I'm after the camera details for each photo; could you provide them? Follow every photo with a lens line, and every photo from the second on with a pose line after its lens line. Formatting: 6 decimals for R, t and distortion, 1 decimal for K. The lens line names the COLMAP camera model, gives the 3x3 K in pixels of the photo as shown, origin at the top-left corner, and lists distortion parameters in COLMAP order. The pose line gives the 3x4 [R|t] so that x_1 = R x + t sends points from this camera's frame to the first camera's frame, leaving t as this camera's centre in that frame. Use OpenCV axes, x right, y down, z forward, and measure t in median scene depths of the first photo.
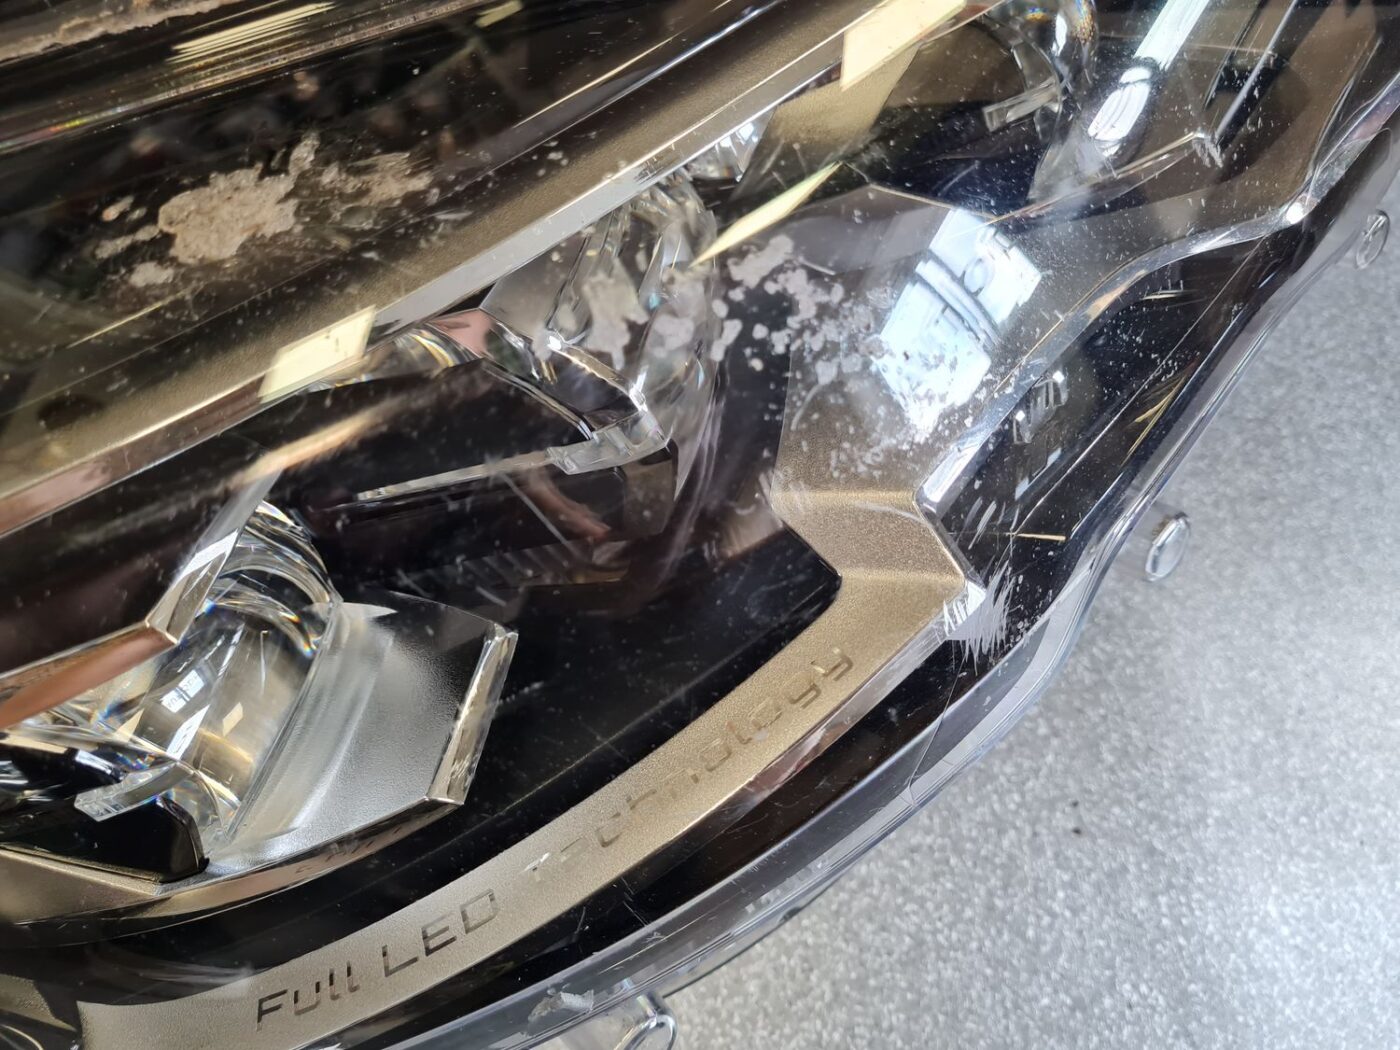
lens RADIAL K [[1102.6, 0, 700.0], [0, 1102.6, 525.0], [0, 0, 1]] dist [0.014453, 0.001055]
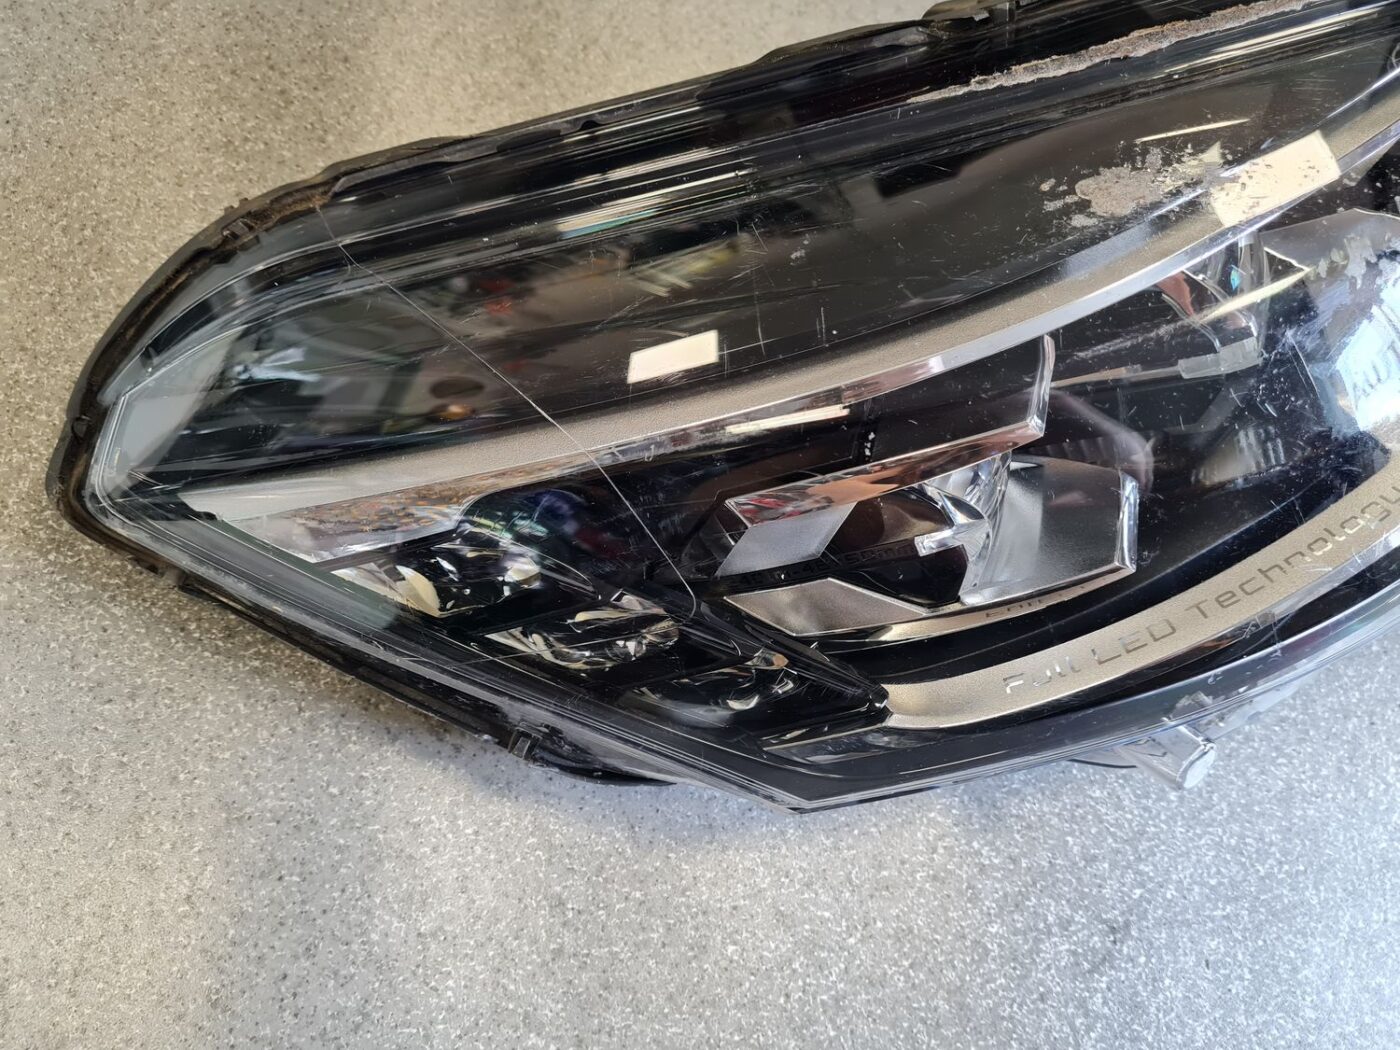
lens RADIAL K [[1102.6, 0, 700.0], [0, 1102.6, 525.0], [0, 0, 1]] dist [0.014453, 0.001055]
pose [[0.993998, 0.081842, -0.072595, -0.428871], [-0.084358, 0.995912, -0.032293, 0.171463], [0.069655, 0.038223, 0.996839, -0.371812]]
